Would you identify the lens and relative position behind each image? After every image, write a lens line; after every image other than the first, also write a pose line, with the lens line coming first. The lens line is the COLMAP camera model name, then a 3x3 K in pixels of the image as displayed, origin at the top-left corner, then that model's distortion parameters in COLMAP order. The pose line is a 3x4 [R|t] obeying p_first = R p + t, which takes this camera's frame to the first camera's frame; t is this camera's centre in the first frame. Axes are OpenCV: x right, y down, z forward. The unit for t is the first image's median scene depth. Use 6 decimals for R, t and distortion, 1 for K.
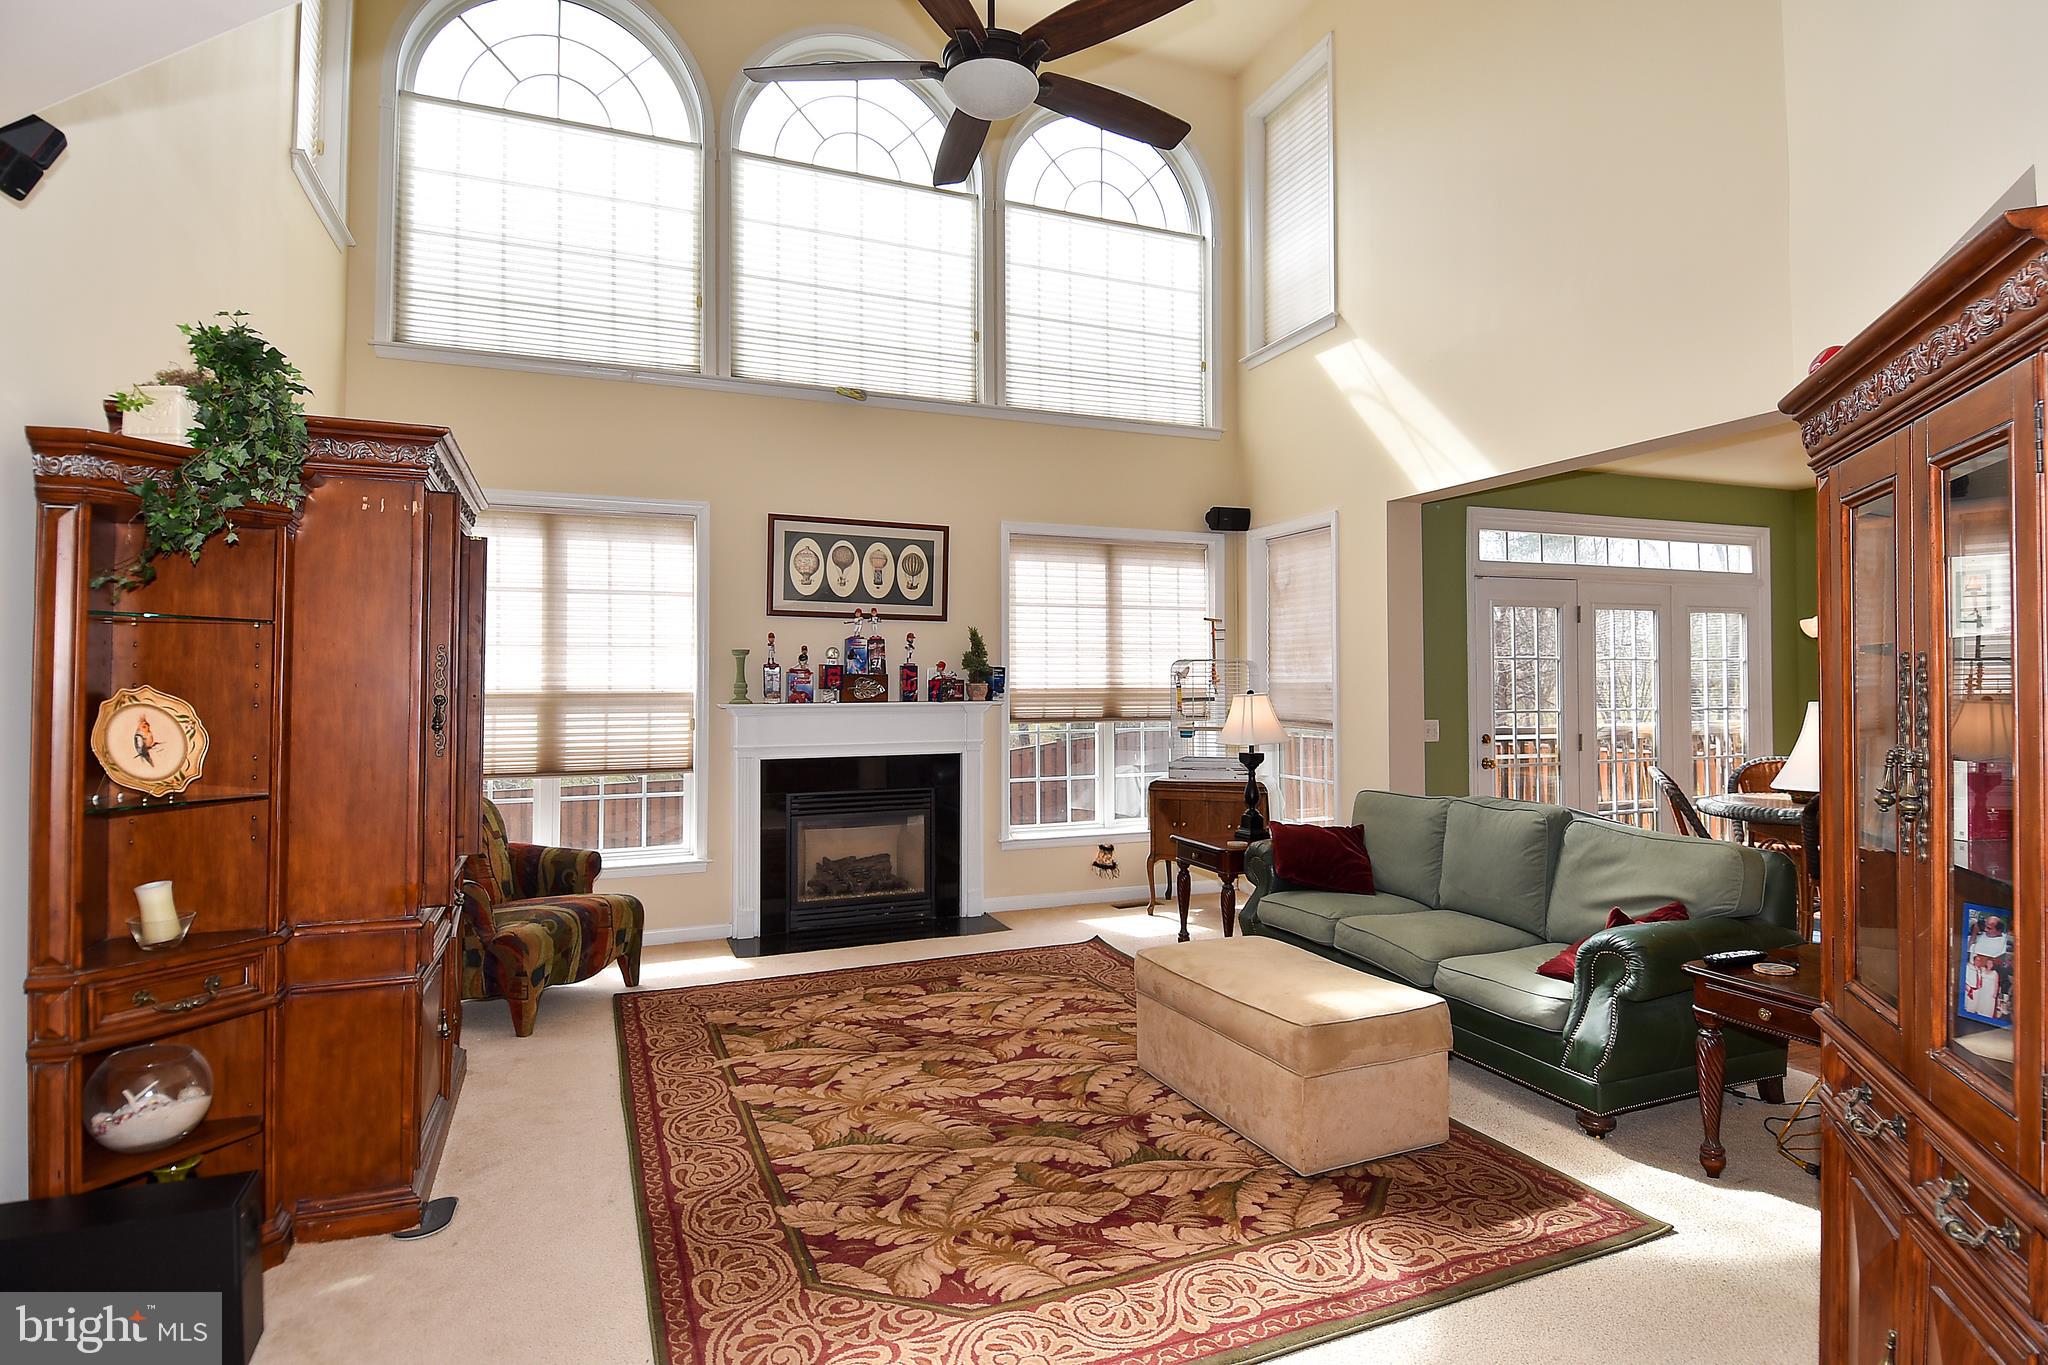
lens RADIAL K [[1062.6, 0, 1052.9], [0, 1062.6, 667.9], [0, 0, 1]] dist [0.057394, -0.057817]
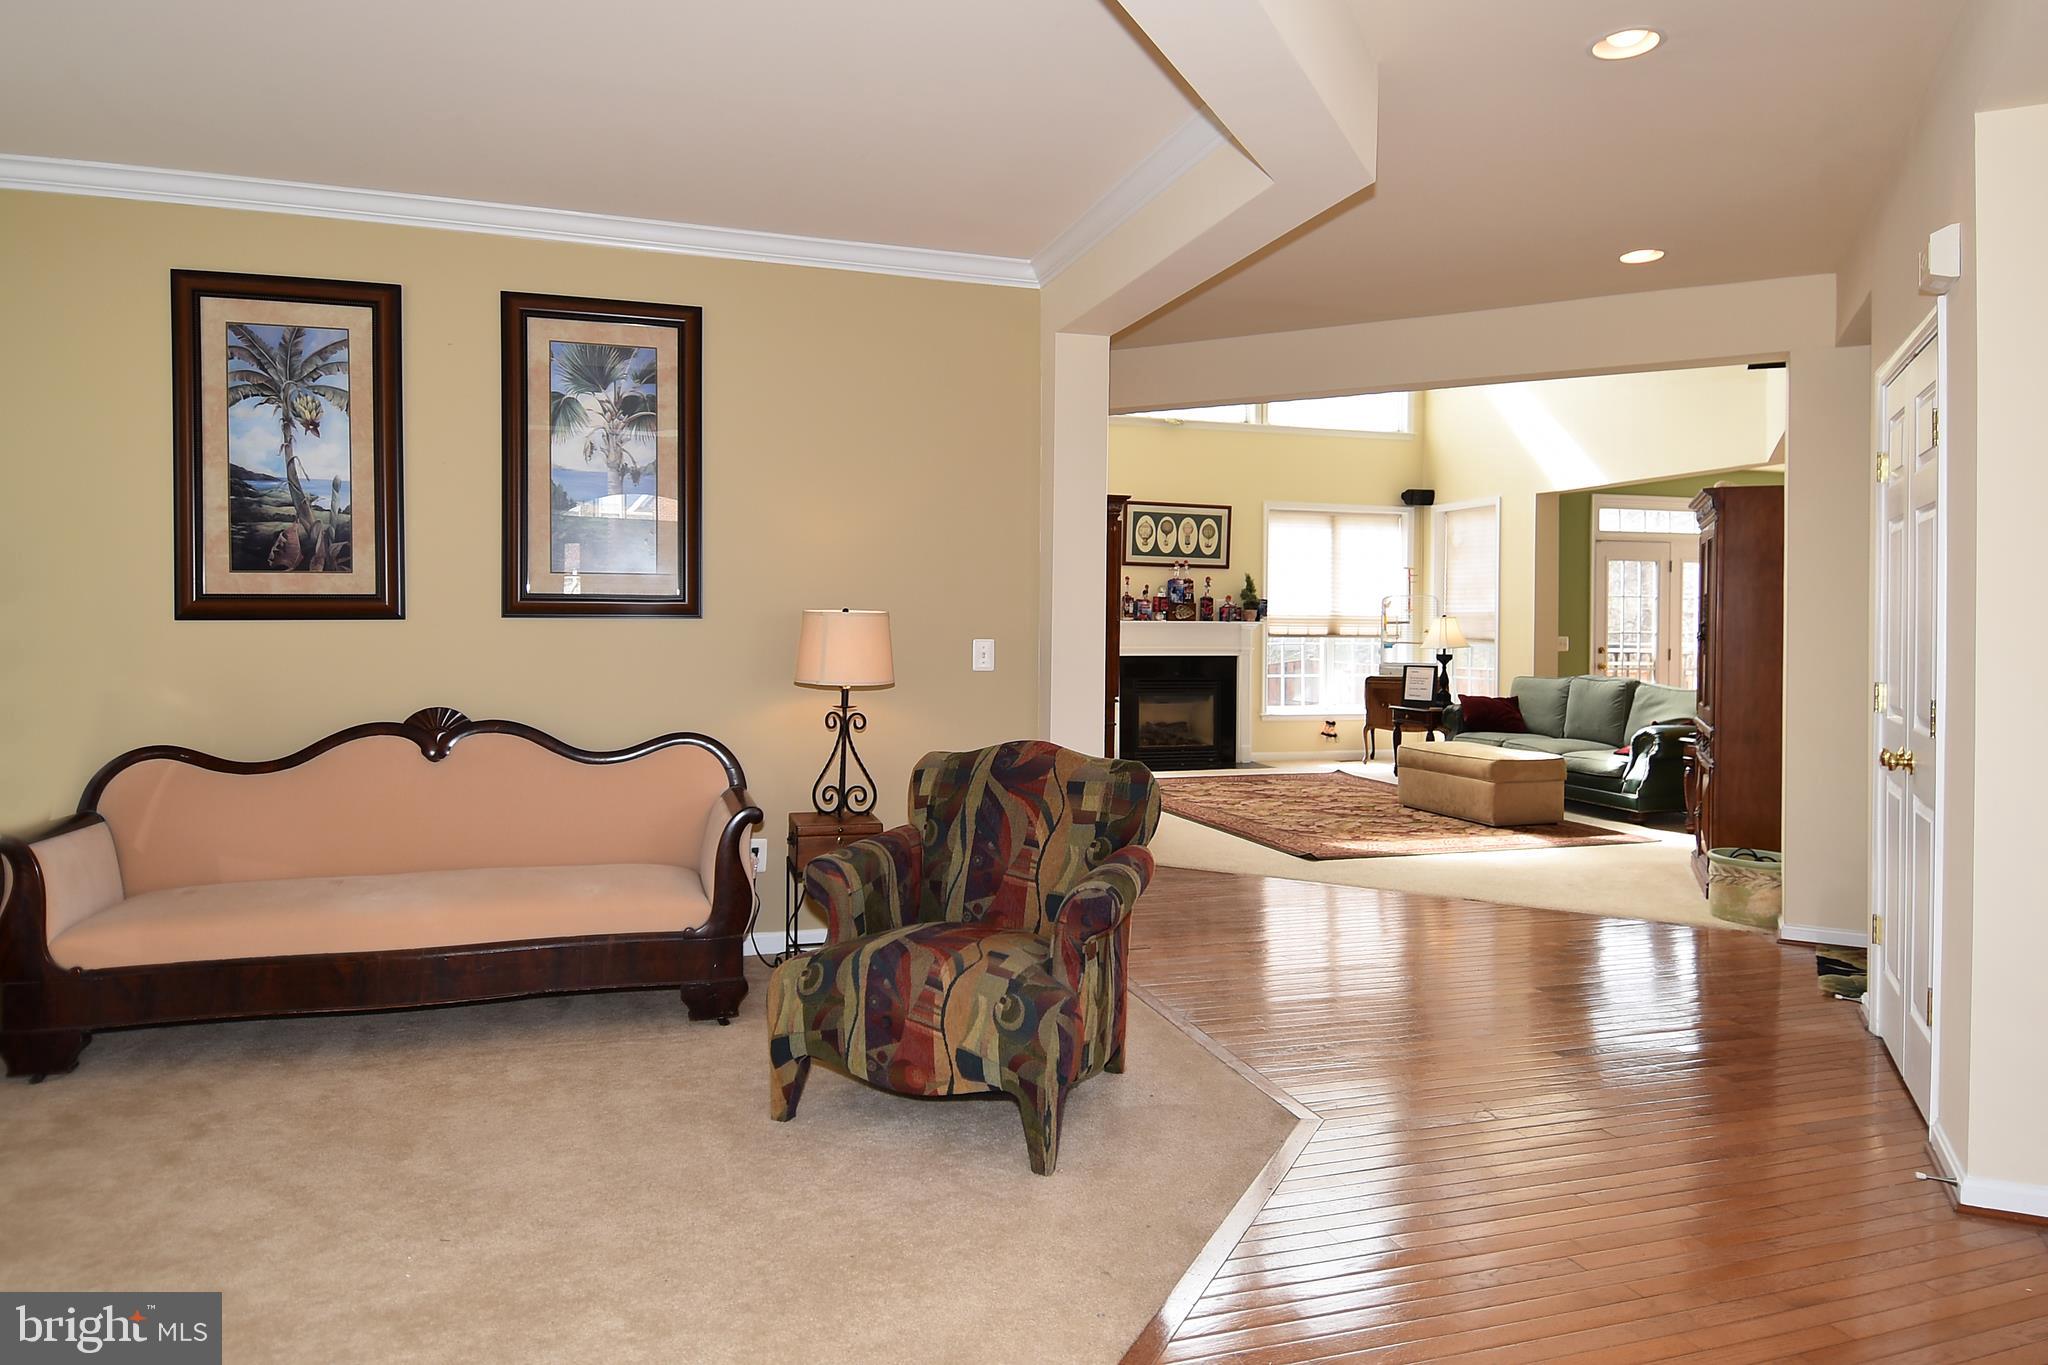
lens RADIAL K [[1204.8, 0, 971.7], [0, 1204.8, 632.5], [0, 0, 1]] dist [0.003368, 0.000313]
pose [[0.992510, 0.011607, -0.121612, -0.268891], [-0.008688, 0.999662, 0.024508, 0.008632], [0.121855, -0.023268, 0.992275, -0.794344]]
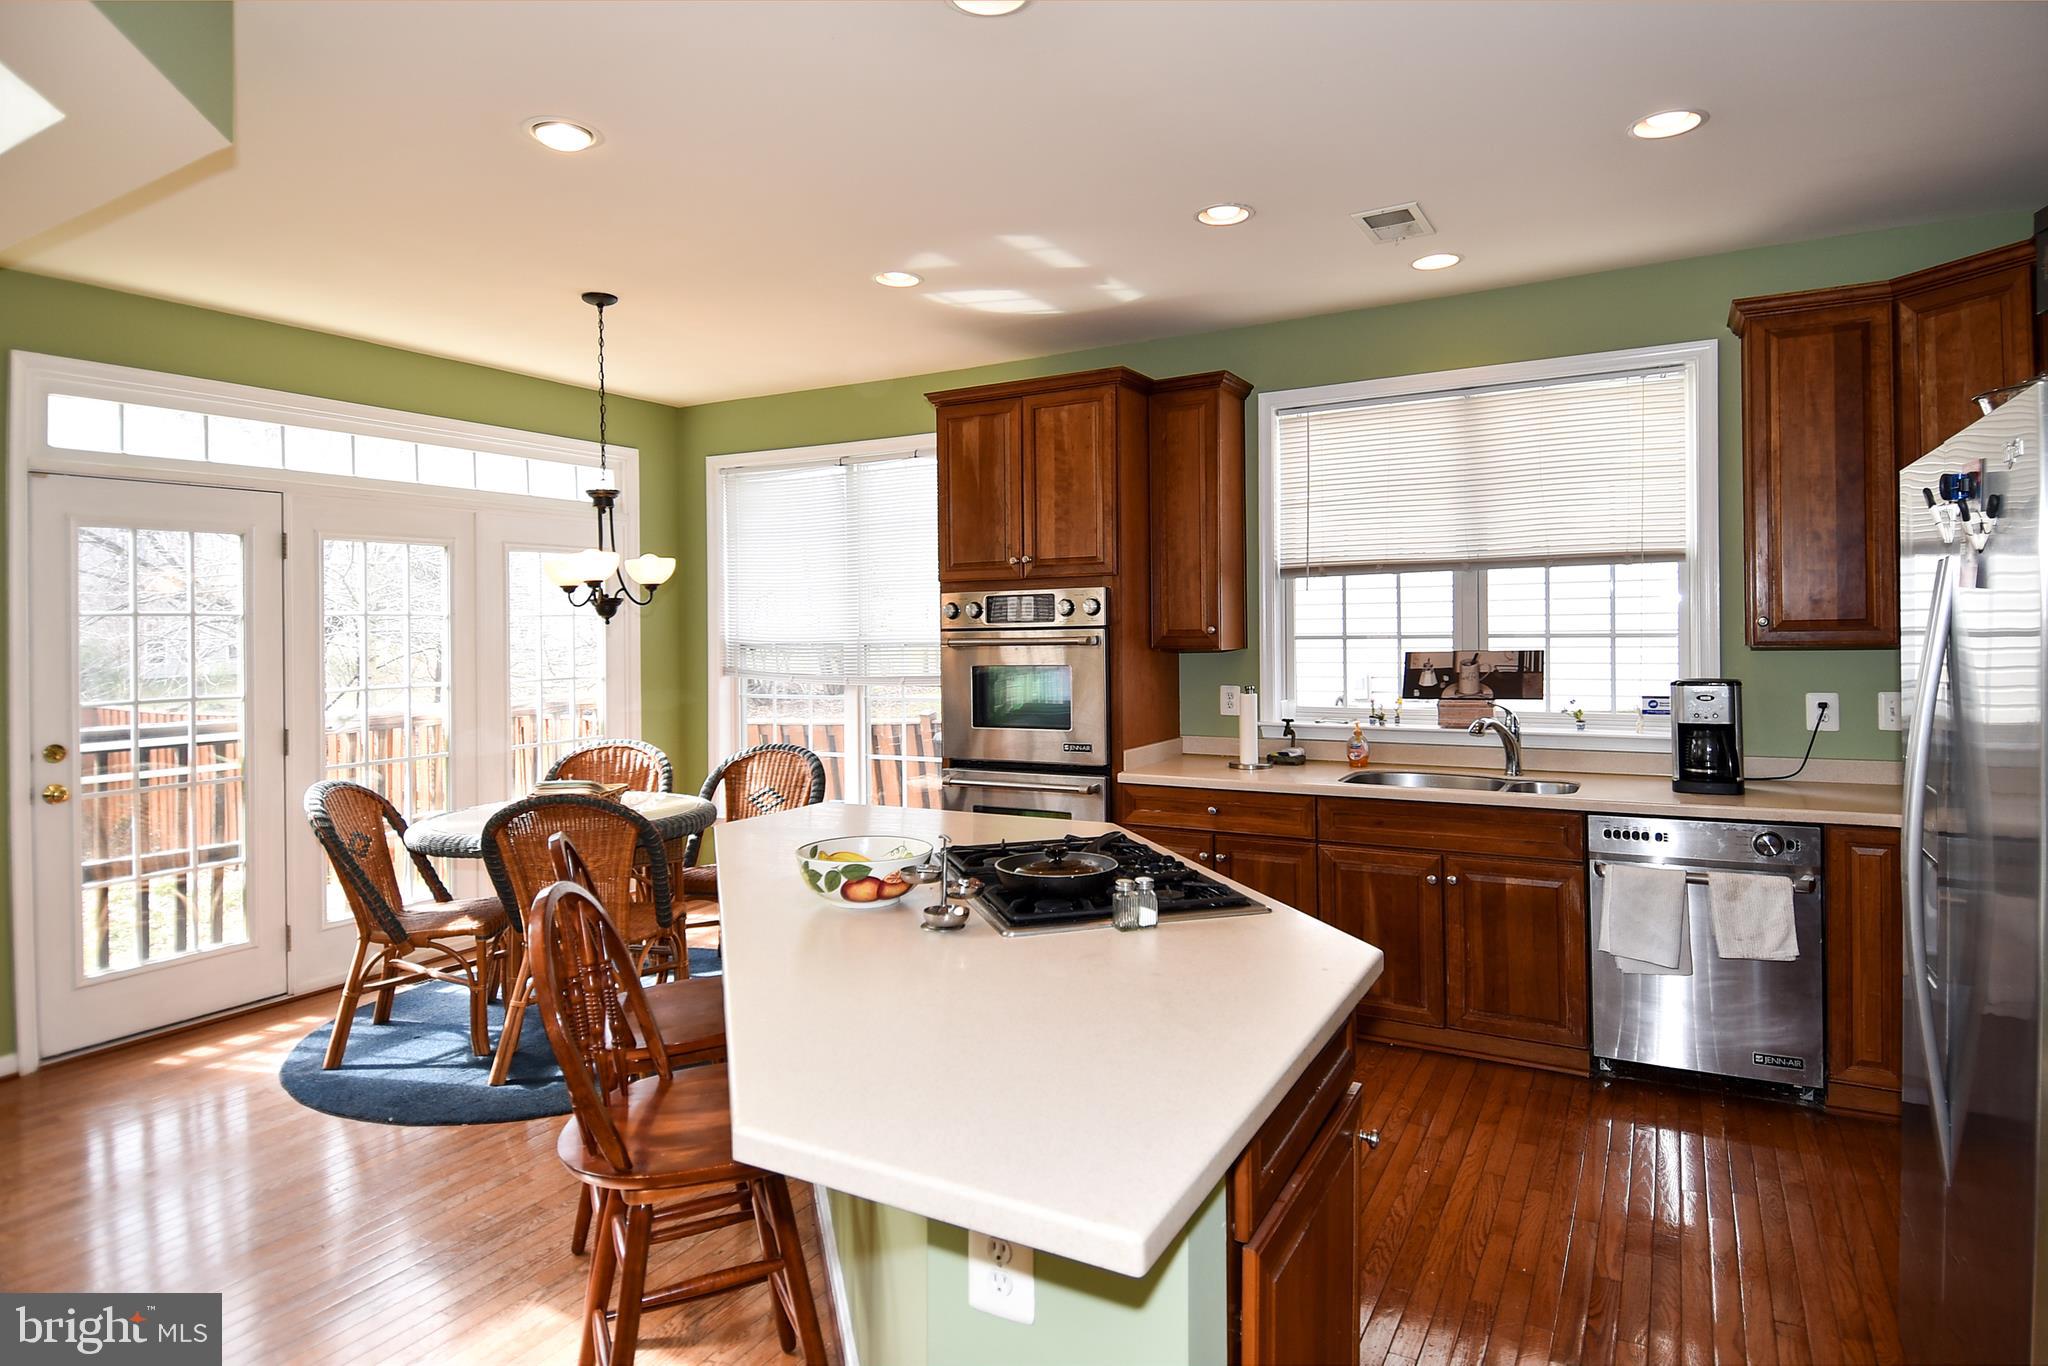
lens RADIAL K [[1099.9, 0, 1065.1], [0, 1099.9, 628.6], [0, 0, 1]] dist [0.062399, -0.063965]
pose [[0.783028, -0.010392, 0.621900, 0.474215], [0.001765, 0.999894, 0.014486, -0.009224], [-0.621984, -0.010245, 0.782963, 0.192980]]
